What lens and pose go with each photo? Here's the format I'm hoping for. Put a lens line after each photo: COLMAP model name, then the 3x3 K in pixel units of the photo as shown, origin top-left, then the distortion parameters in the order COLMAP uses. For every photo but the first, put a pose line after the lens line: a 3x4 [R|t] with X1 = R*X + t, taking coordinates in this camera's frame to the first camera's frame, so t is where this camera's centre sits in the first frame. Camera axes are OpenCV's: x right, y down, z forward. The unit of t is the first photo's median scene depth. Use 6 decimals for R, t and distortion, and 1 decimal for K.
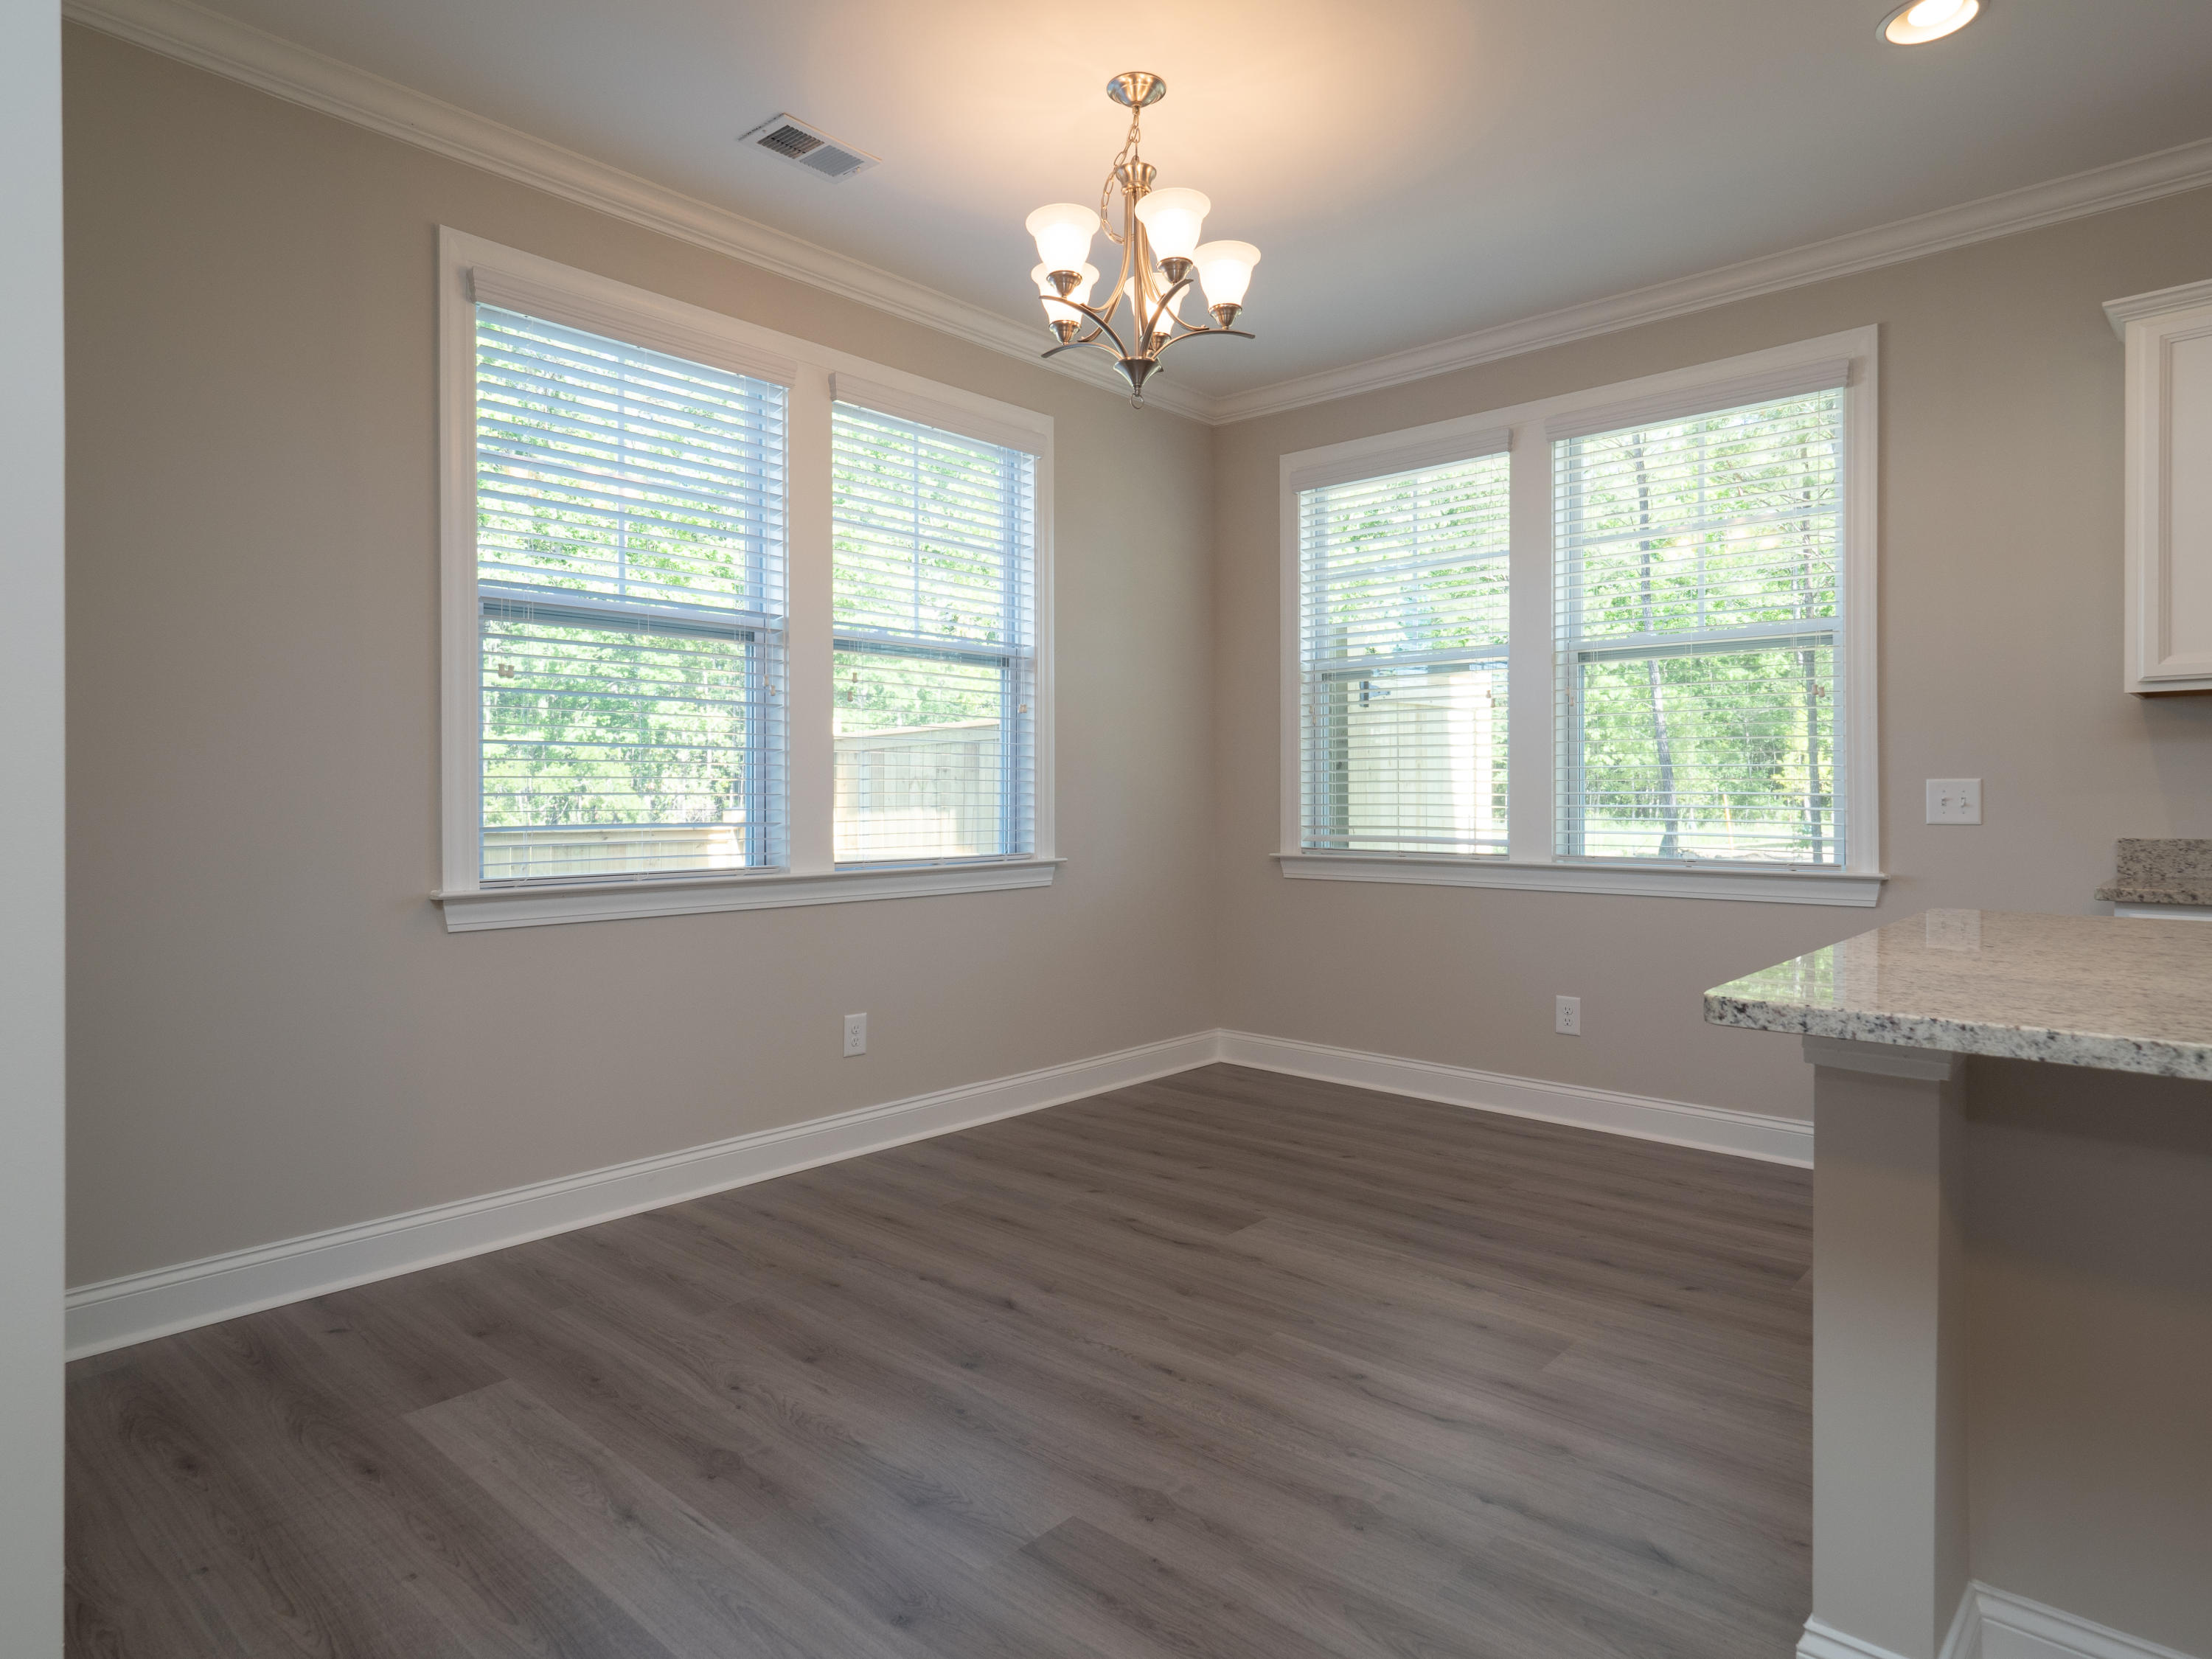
lens RADIAL K [[1254.4, 0, 1095.6], [0, 1254.4, 797.9], [0, 0, 1]] dist [0.005067, -0.003139]
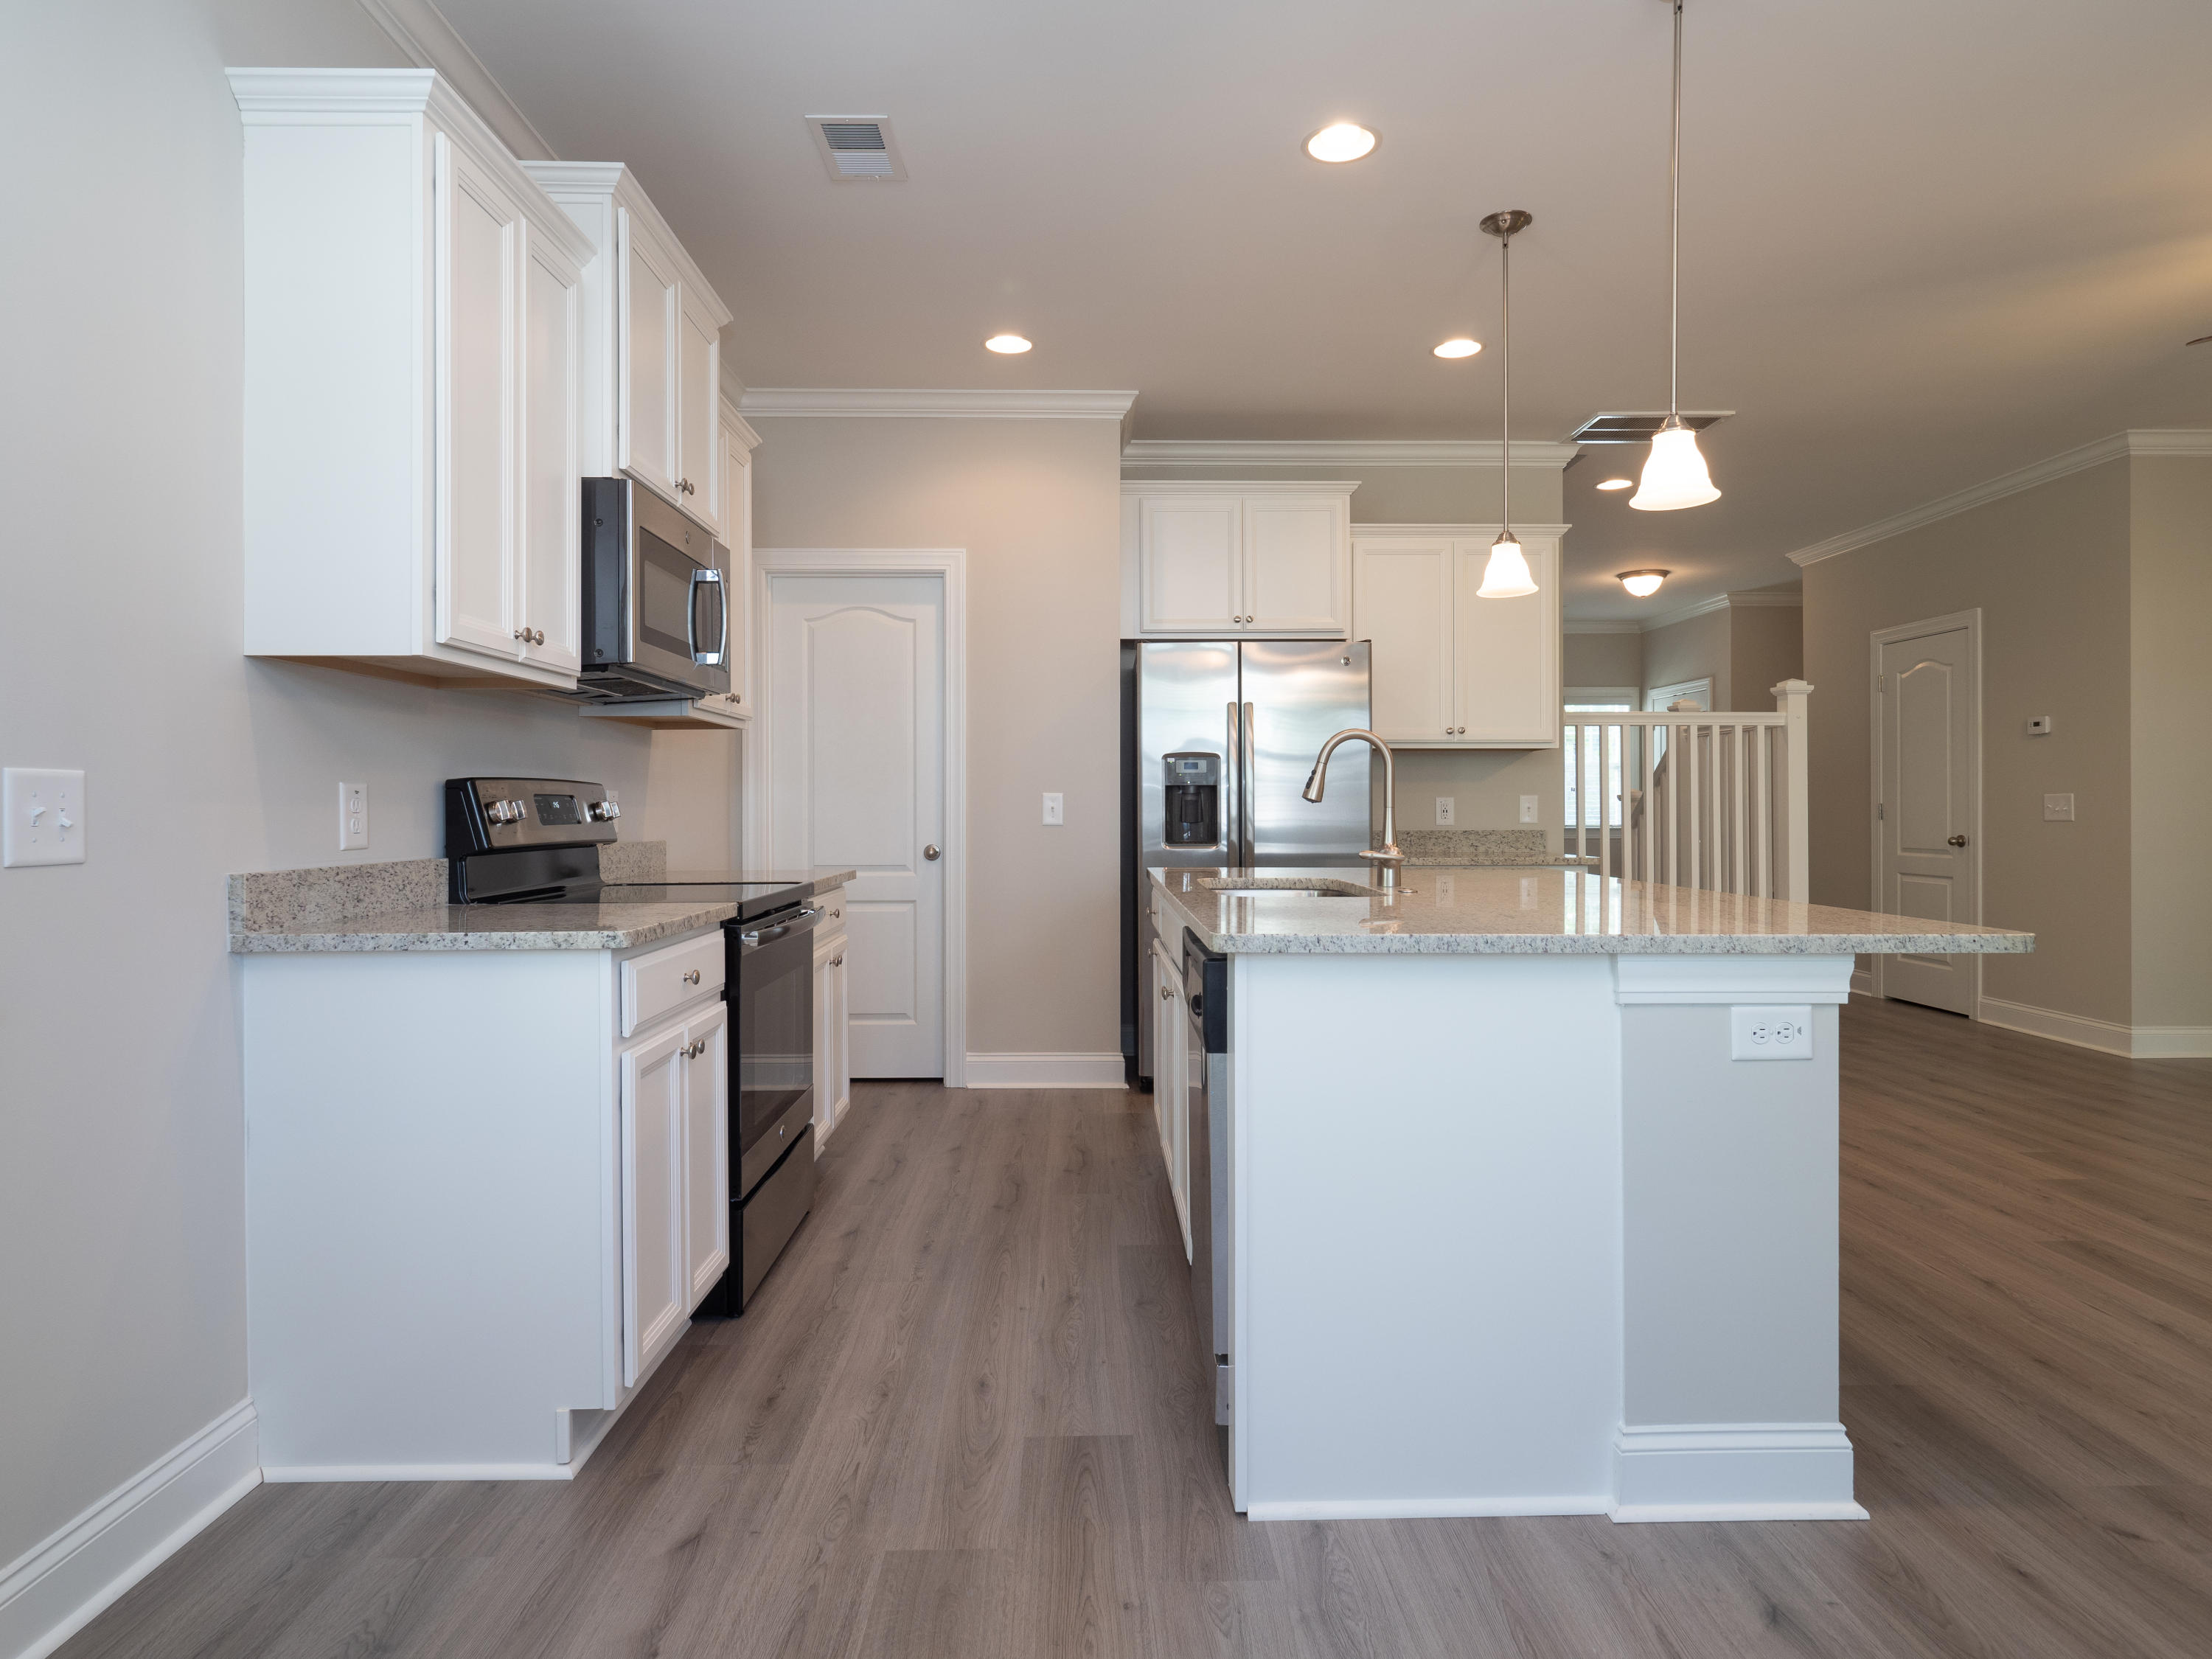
lens RADIAL K [[1254.4, 0, 1105.0], [0, 1254.4, 810.2], [0, 0, 1]] dist [0.005067, -0.003139]
pose [[-0.691852, 0.000657, 0.722039, 0.057086], [0.002063, 0.999997, 0.001066, 0.000503], [-0.722036, 0.002227, -0.691852, 0.968598]]
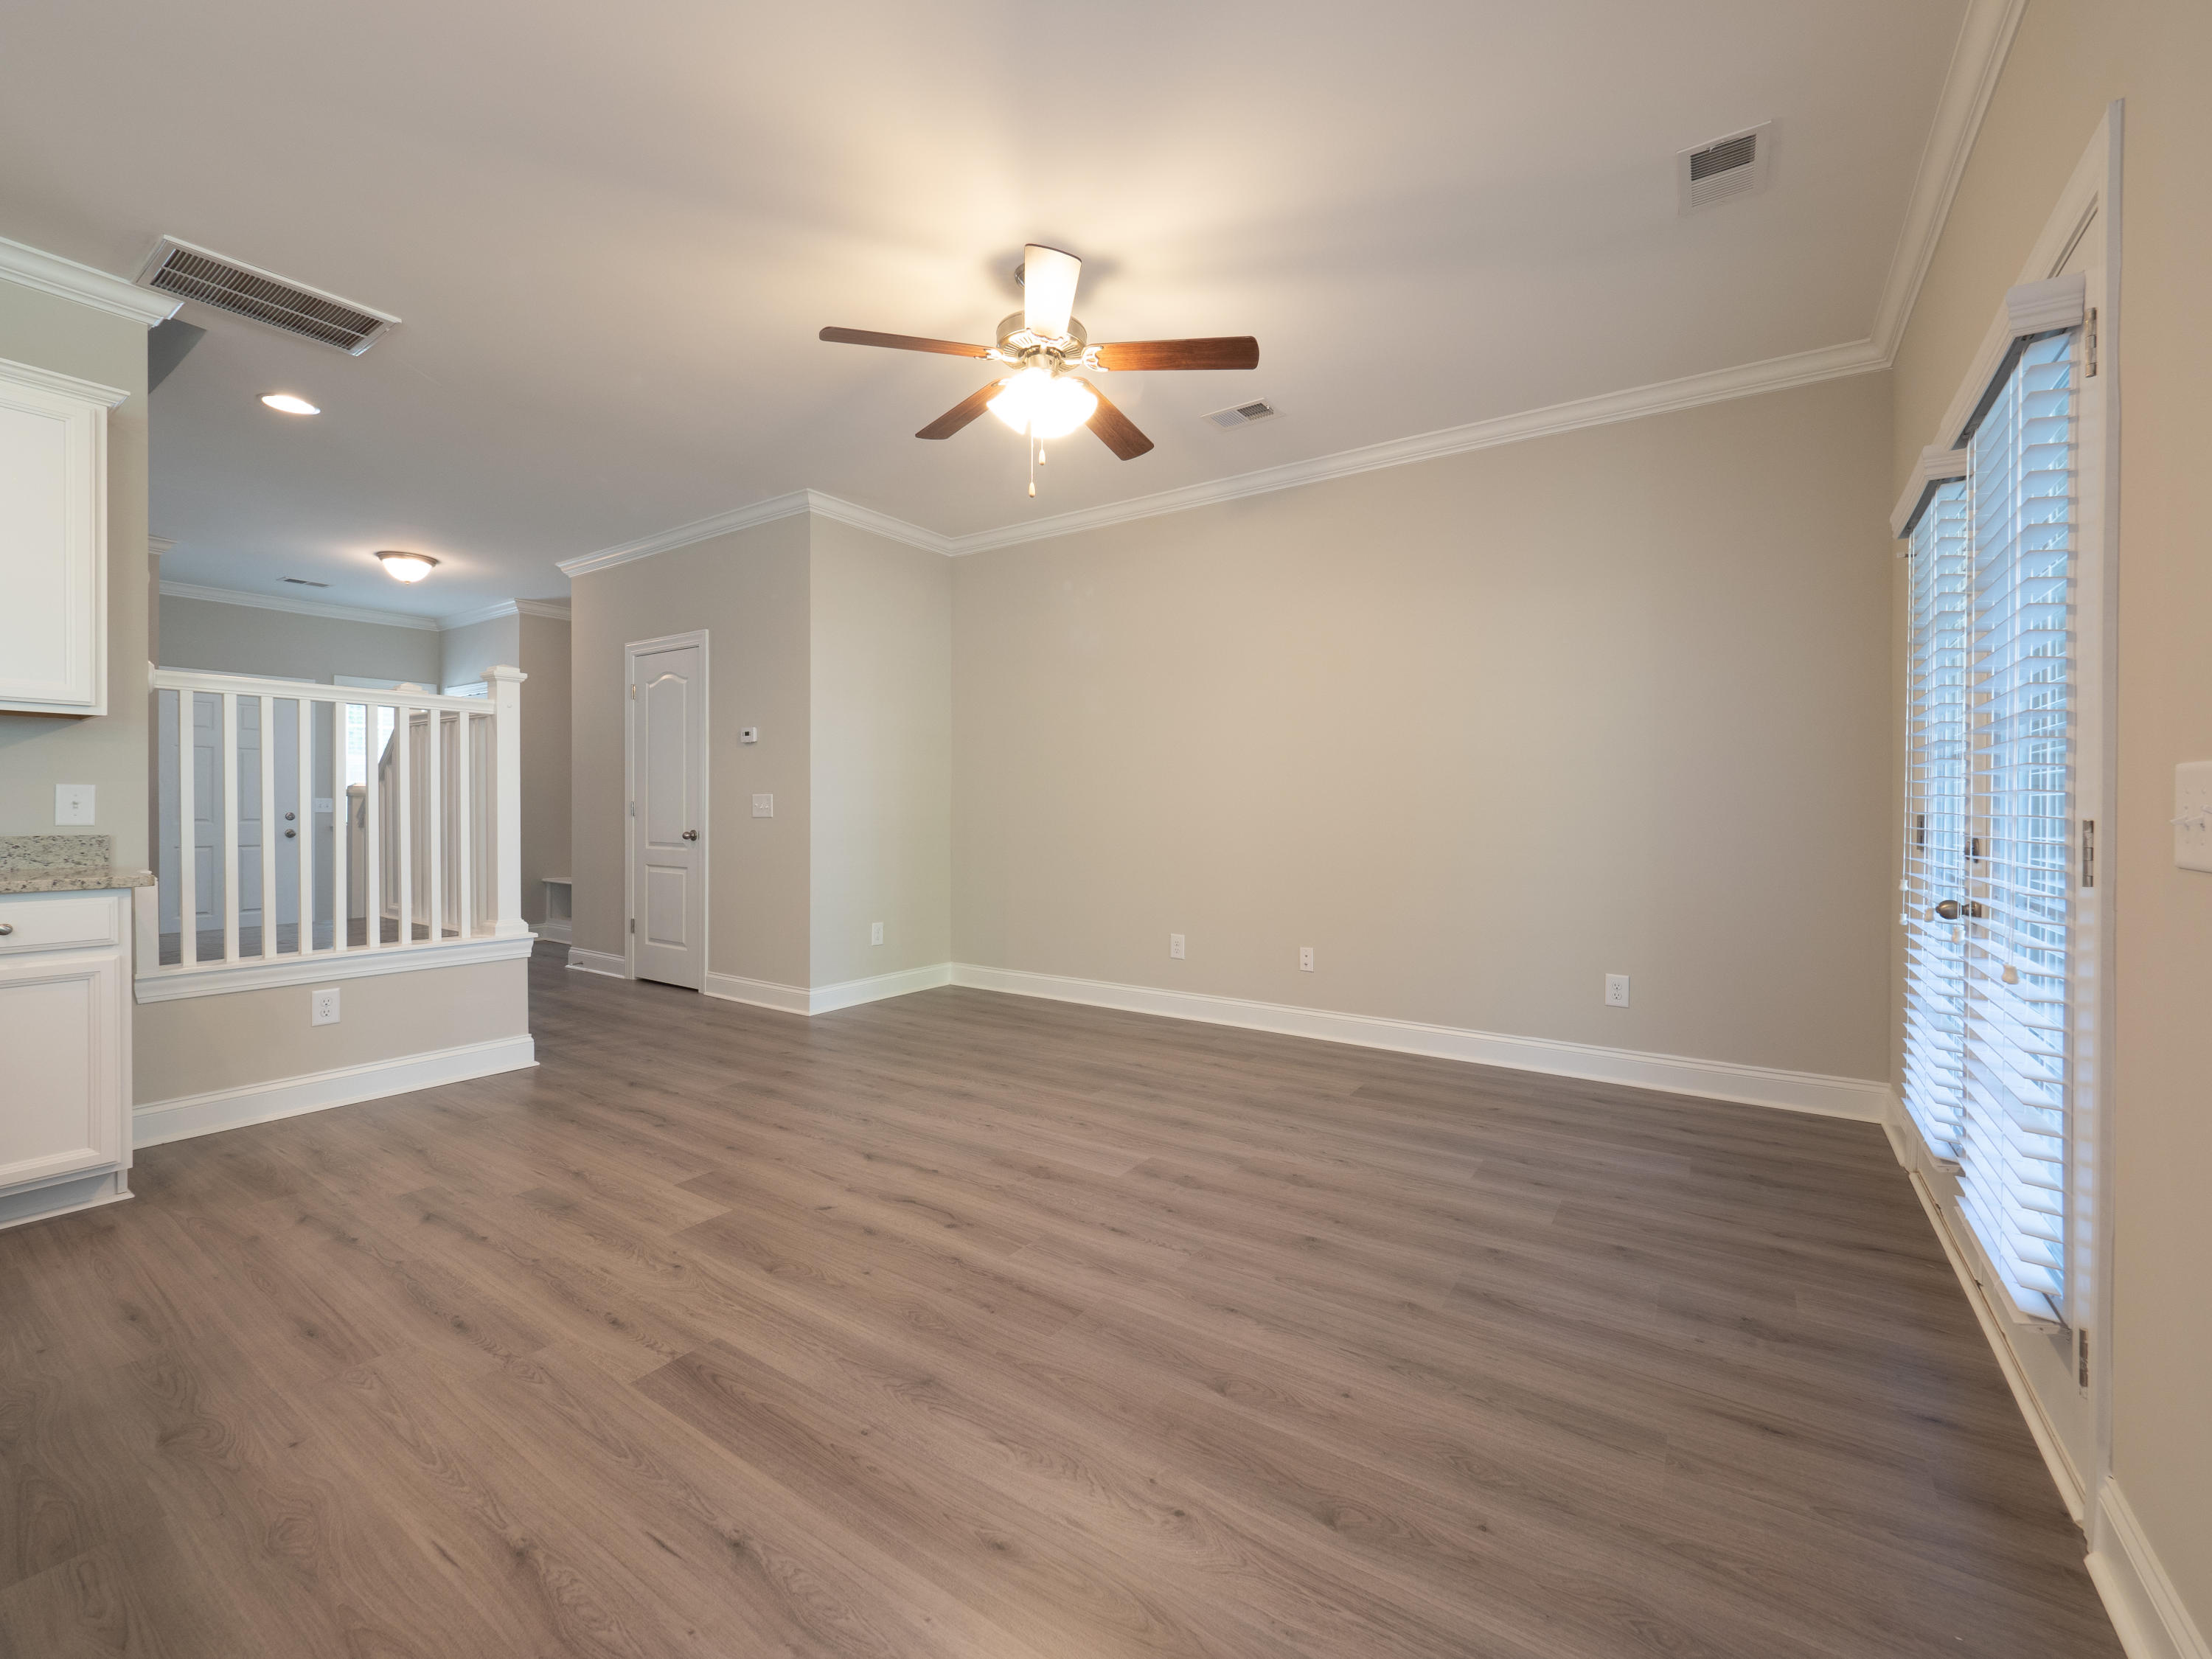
lens RADIAL K [[928.1, 0, 1105.1], [0, 928.1, 818.7], [0, 0, 1]] dist [-0.005692, -0.001138]
pose [[-0.989585, -0.001094, -0.143945, 0.065820], [-0.003002, 0.999911, 0.013037, 0.001100], [0.143918, 0.013333, -0.989500, 0.433071]]
